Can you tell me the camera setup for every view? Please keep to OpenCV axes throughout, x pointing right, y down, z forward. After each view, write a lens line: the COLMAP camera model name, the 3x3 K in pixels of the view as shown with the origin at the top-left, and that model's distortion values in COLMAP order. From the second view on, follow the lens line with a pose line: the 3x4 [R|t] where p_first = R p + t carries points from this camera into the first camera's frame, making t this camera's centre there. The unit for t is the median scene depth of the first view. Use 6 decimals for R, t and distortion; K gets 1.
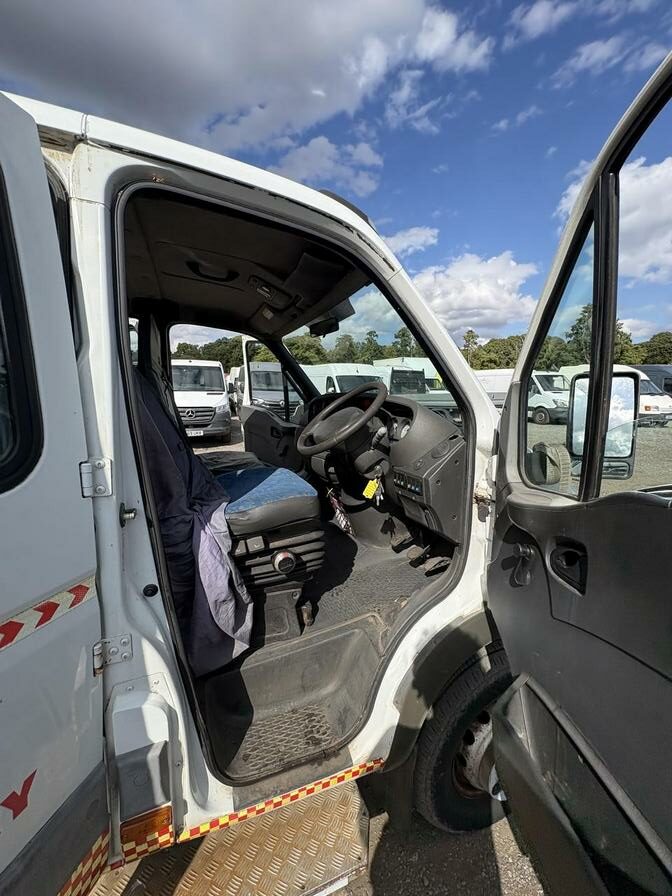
lens RADIAL K [[362.2, 0, 335.3], [0, 362.2, 448.9], [0, 0, 1]] dist [0.006737, -0.000458]
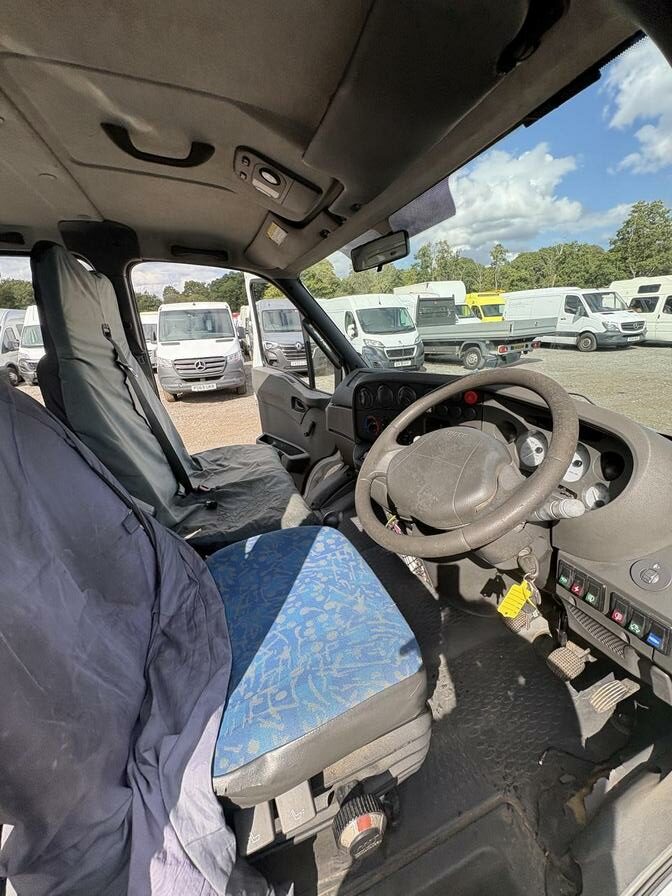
lens RADIAL K [[360.1, 0, 334.1], [0, 360.1, 448.7], [0, 0, 1]] dist [-0.001060, -0.000276]
pose [[0.997384, -0.040245, -0.060043, -0.016339], [0.050137, 0.983538, 0.173605, -0.028310], [0.052068, -0.176161, 0.982983, 0.083351]]
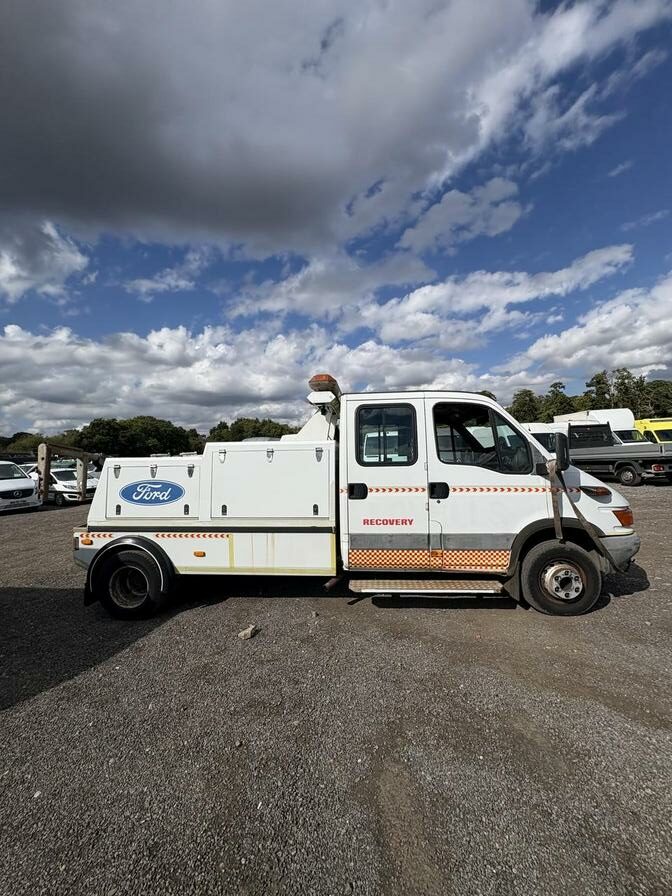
lens RADIAL K [[362.2, 0, 335.3], [0, 362.2, 448.9], [0, 0, 1]] dist [0.006737, -0.000458]
pose [[0.893055, -0.045011, -0.447691, 0.031310], [-0.030890, 0.986503, -0.160803, 0.053837], [0.448886, 0.157435, 0.879611, -0.305885]]
